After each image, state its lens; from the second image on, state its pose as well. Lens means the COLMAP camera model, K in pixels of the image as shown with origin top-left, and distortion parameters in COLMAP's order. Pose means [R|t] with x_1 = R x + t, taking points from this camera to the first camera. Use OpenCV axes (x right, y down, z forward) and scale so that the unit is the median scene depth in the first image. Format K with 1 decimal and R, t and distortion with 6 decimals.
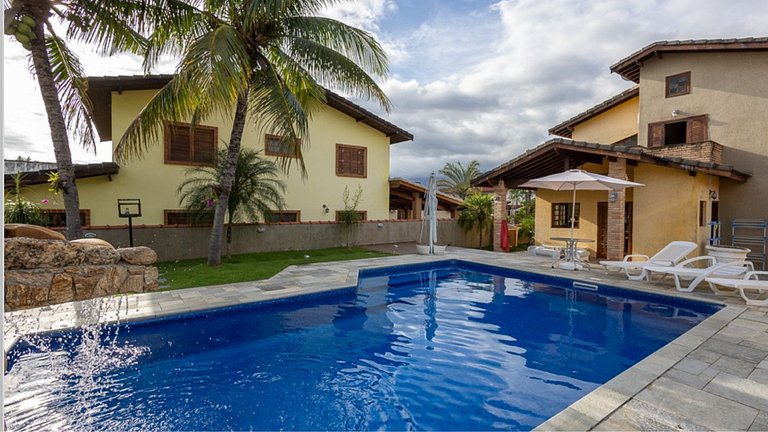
lens RADIAL K [[365.2, 0, 383.0], [0, 365.2, 215.2], [0, 0, 1]] dist [-0.010388, 0.000775]
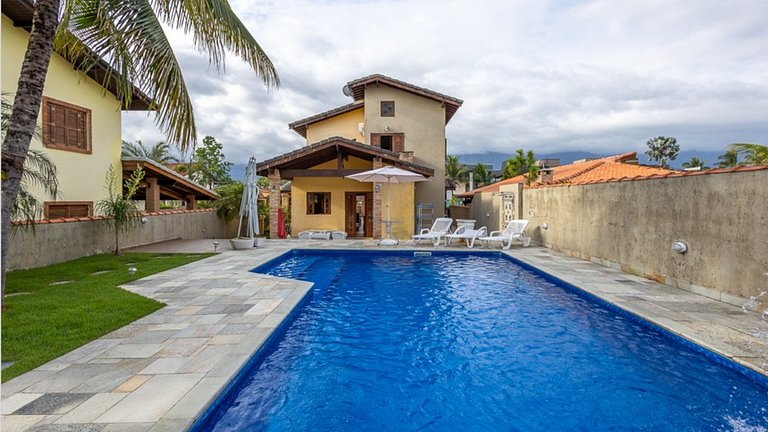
lens RADIAL K [[365.2, 0, 396.7], [0, 365.2, 204.2], [0, 0, 1]] dist [-0.010388, 0.000775]
pose [[0.577508, -0.019279, 0.816157, -0.325565], [0.019249, 0.999765, 0.009996, -0.002897], [-0.816158, 0.009937, 0.577744, 0.156403]]
